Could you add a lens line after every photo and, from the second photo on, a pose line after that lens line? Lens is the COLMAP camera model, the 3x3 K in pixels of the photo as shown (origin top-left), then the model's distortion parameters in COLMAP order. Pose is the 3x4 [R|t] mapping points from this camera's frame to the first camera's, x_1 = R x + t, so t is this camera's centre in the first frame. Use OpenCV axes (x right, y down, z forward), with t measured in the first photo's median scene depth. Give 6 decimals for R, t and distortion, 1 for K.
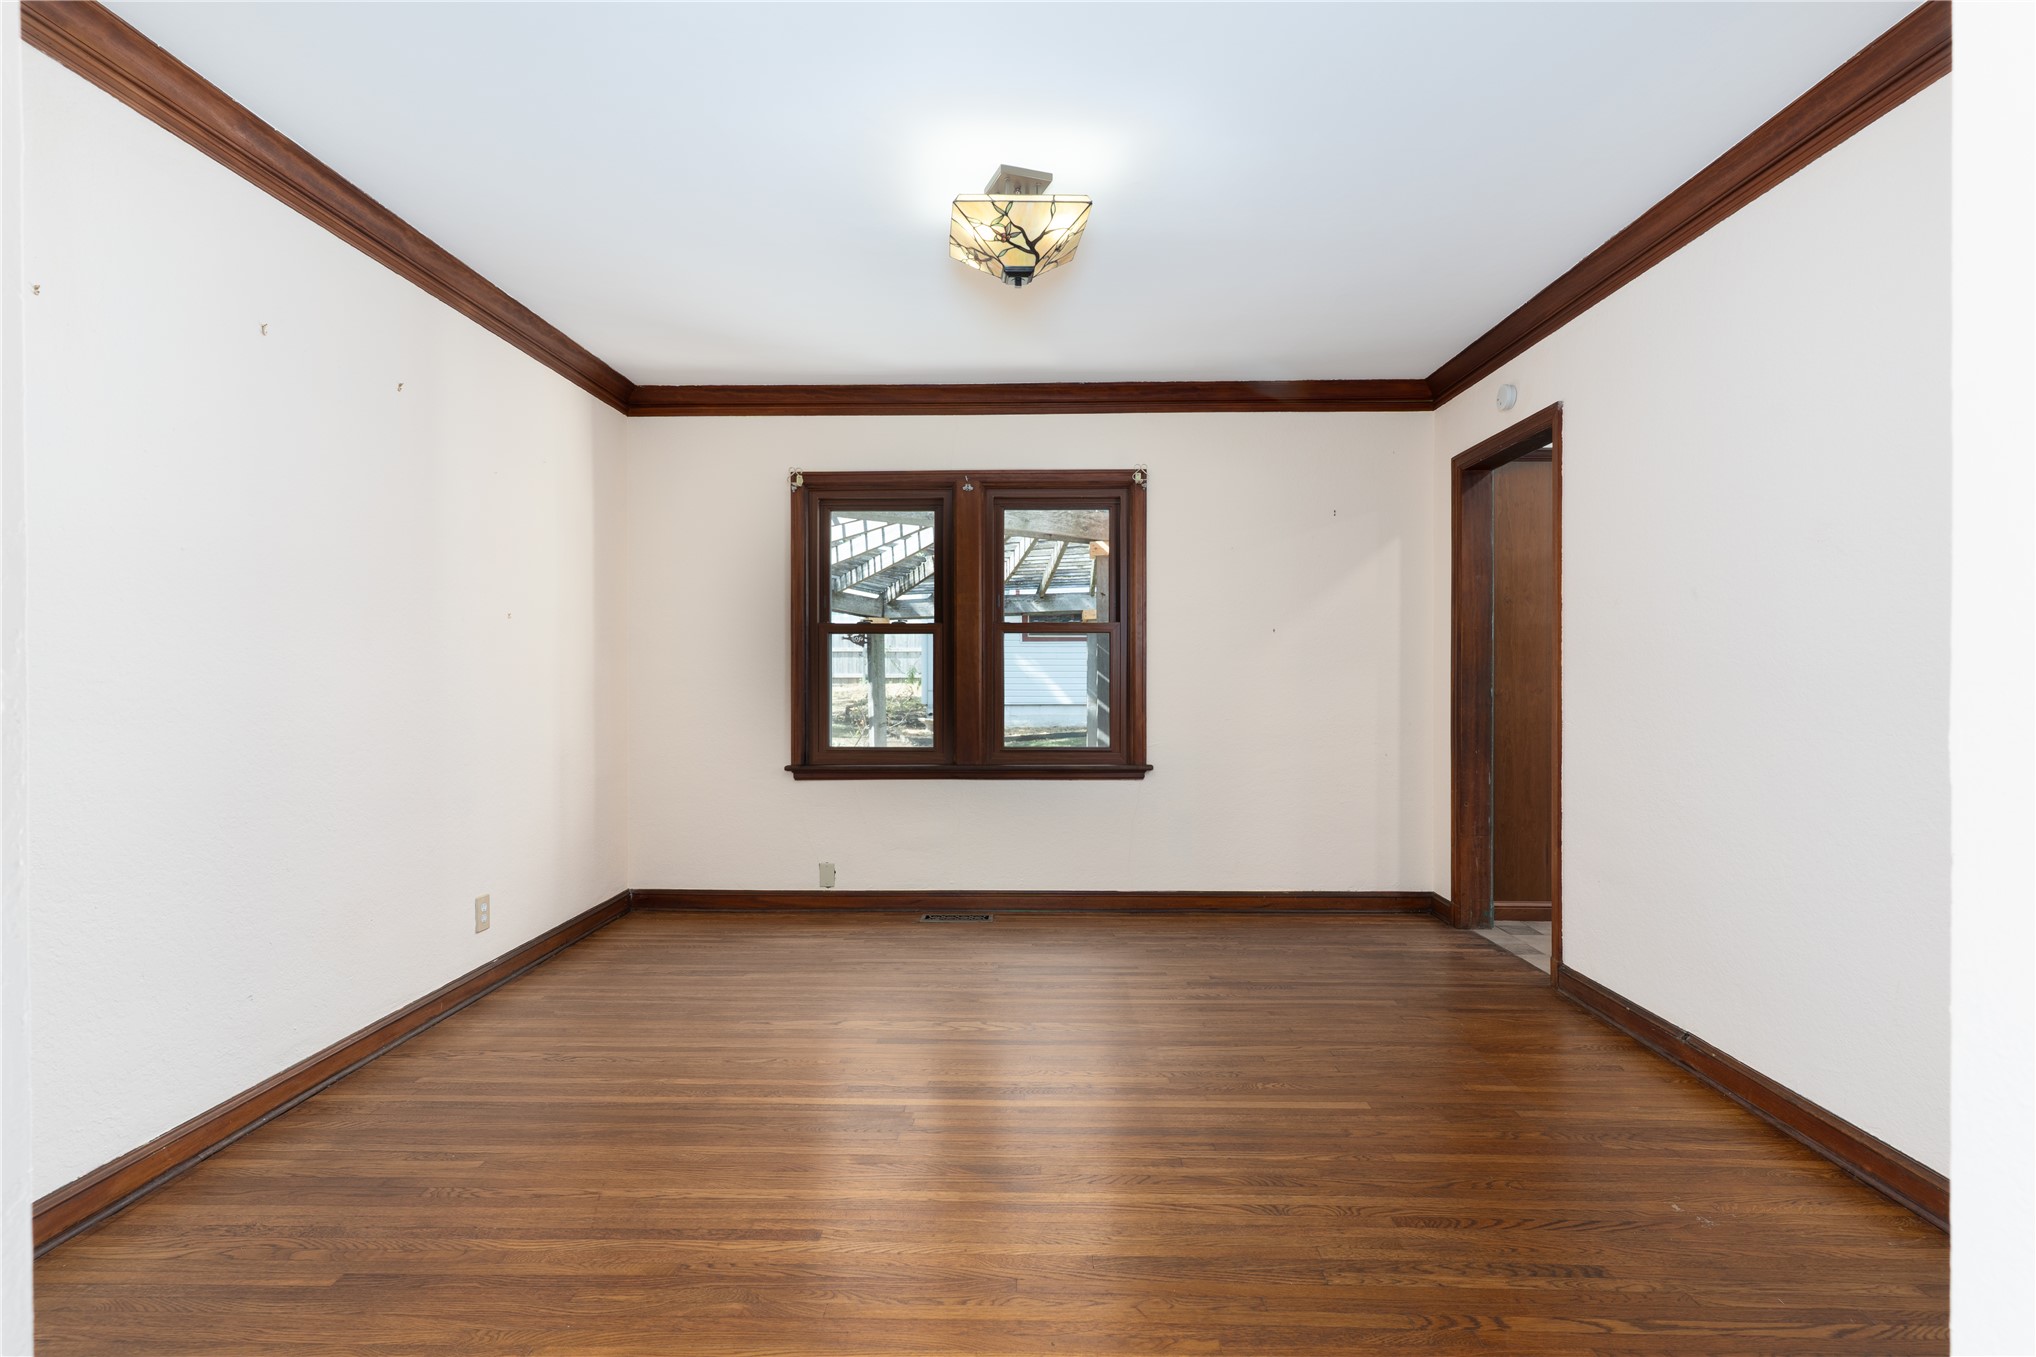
lens RADIAL K [[977.9, 0, 1011.9], [0, 977.9, 675.7], [0, 0, 1]] dist [0.005892, -0.000089]
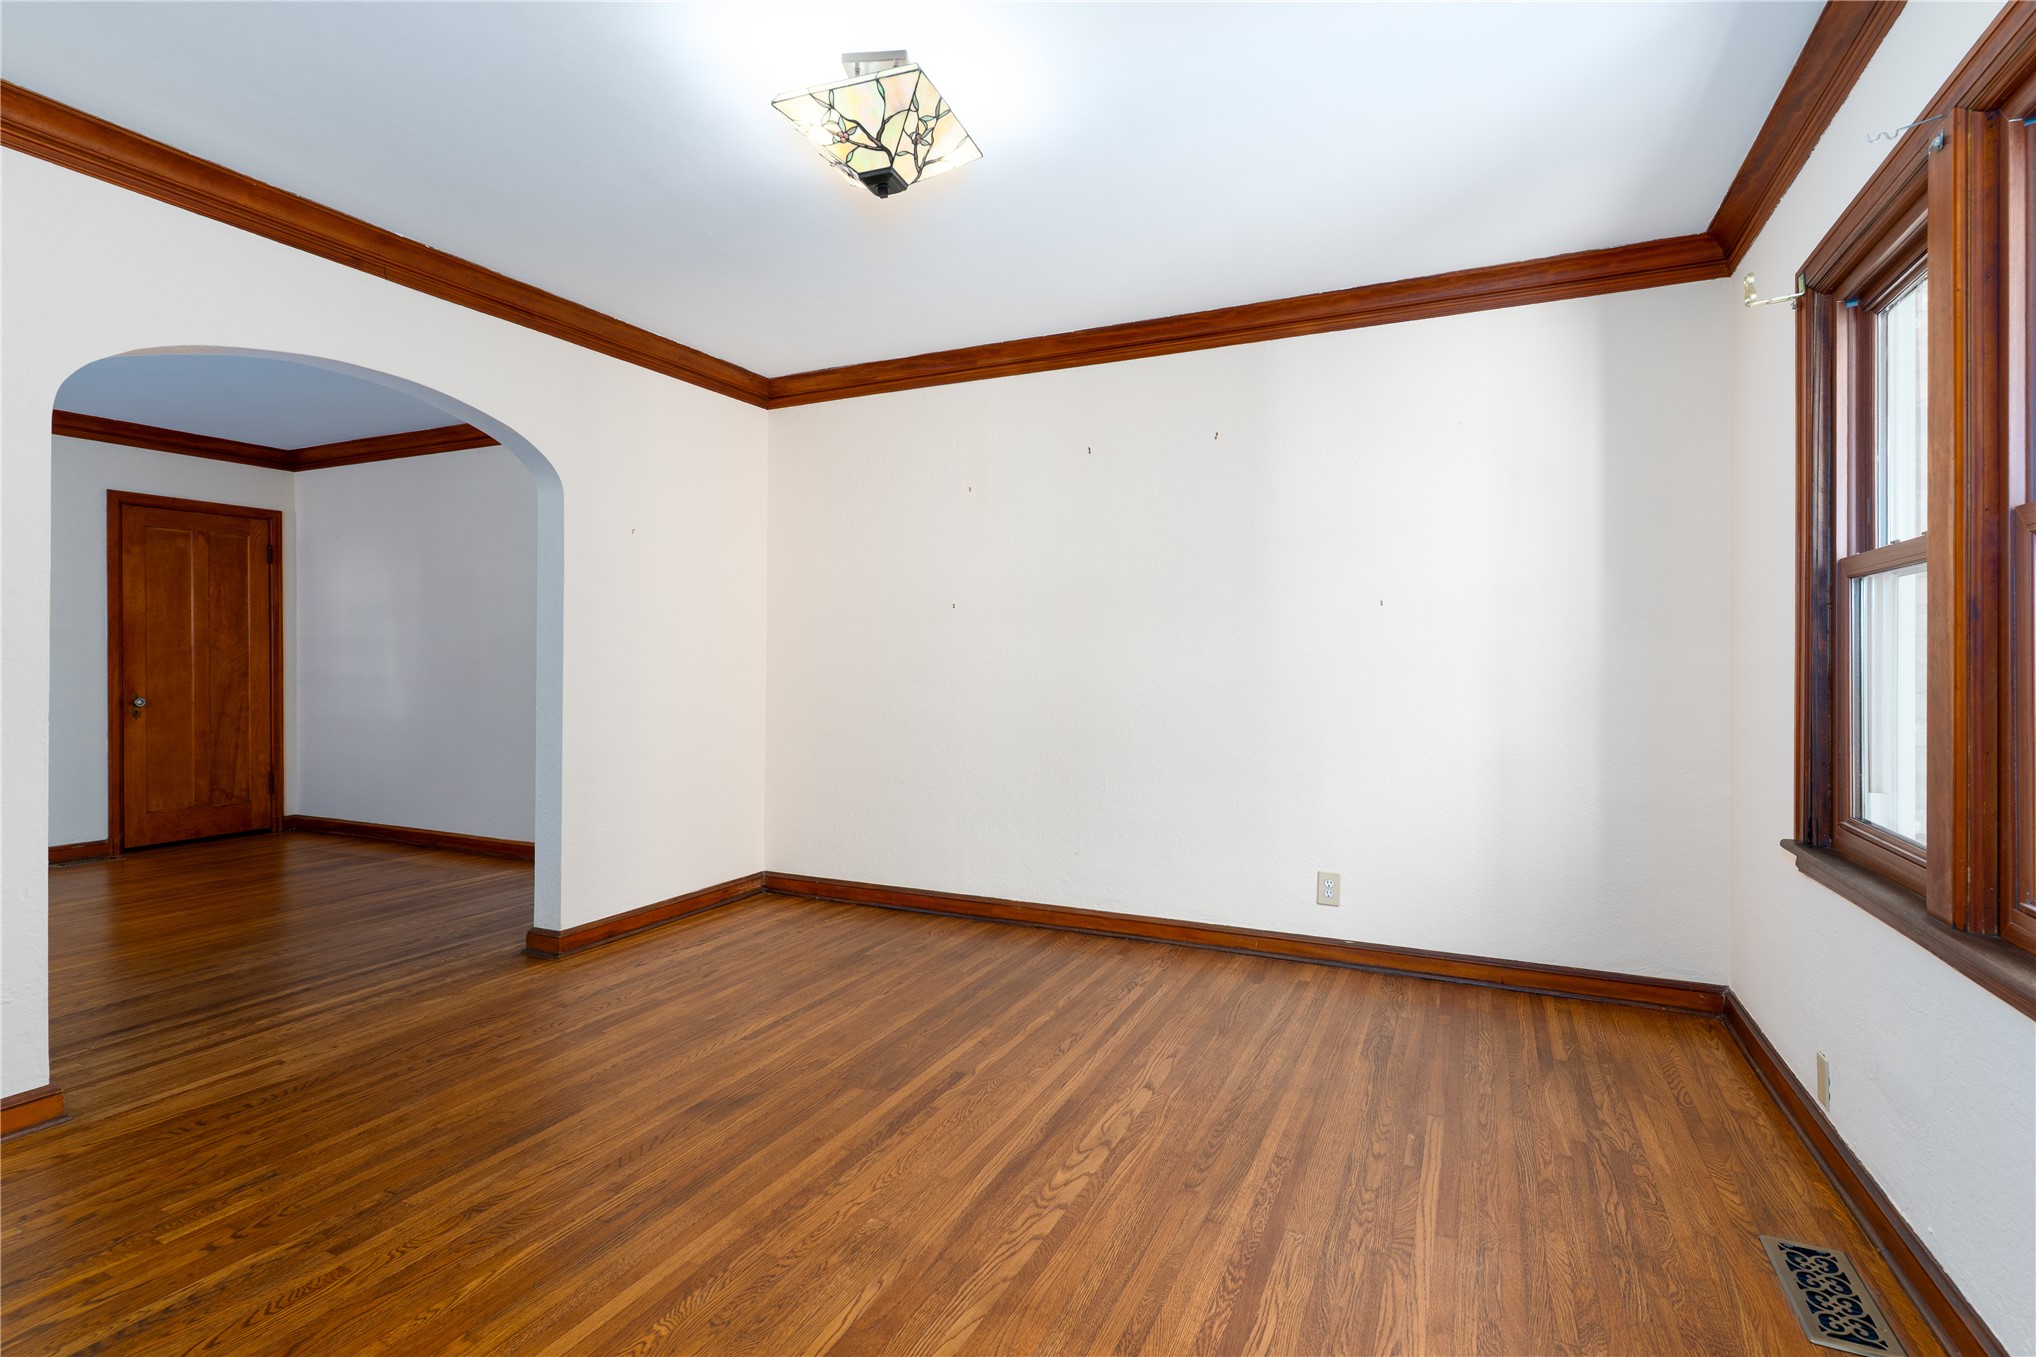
lens RADIAL K [[977.9, 0, 1011.8], [0, 977.9, 667.6], [0, 0, 1]] dist [0.005892, -0.000089]
pose [[-0.412003, 0.006464, -0.911160, 0.829961], [-0.004586, 0.999947, 0.009168, -0.004888], [0.911171, 0.007955, -0.411951, 1.669214]]
